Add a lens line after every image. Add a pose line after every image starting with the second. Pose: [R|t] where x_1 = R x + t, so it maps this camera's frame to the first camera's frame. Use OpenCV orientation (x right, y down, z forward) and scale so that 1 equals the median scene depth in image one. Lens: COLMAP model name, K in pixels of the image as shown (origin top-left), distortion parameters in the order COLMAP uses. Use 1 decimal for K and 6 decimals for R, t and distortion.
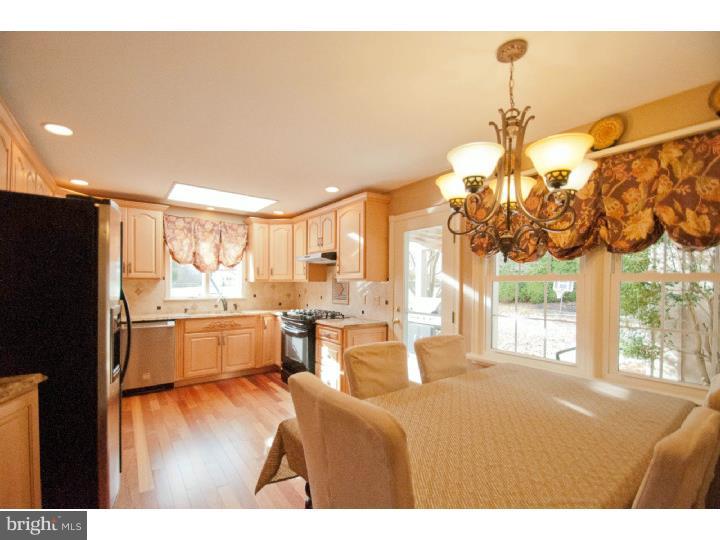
lens RADIAL K [[318.6, 0, 359.1], [0, 318.6, 276.4], [0, 0, 1]] dist [0.004112, -0.000071]
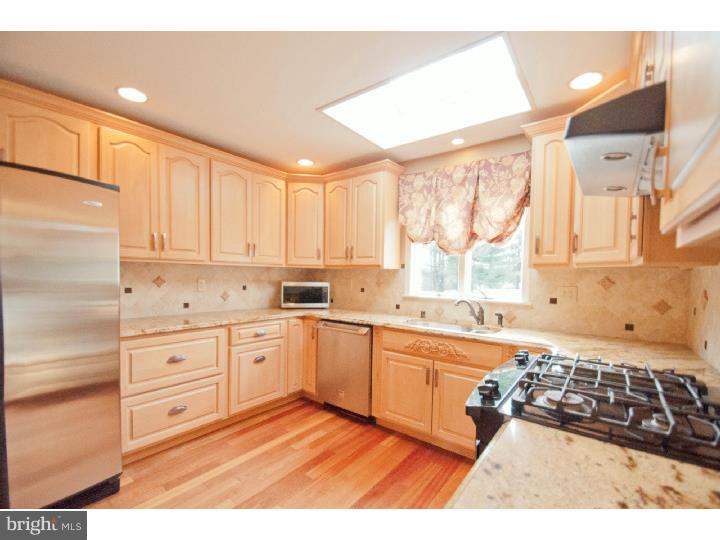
lens RADIAL K [[318.6, 0, 357.4], [0, 318.6, 287.7], [0, 0, 1]] dist [0.004112, -0.000071]
pose [[0.252658, 0.036441, -0.966869, 0.052335], [0.005722, 0.999217, 0.039155, 0.025369], [0.967539, -0.015425, 0.252252, 0.701392]]
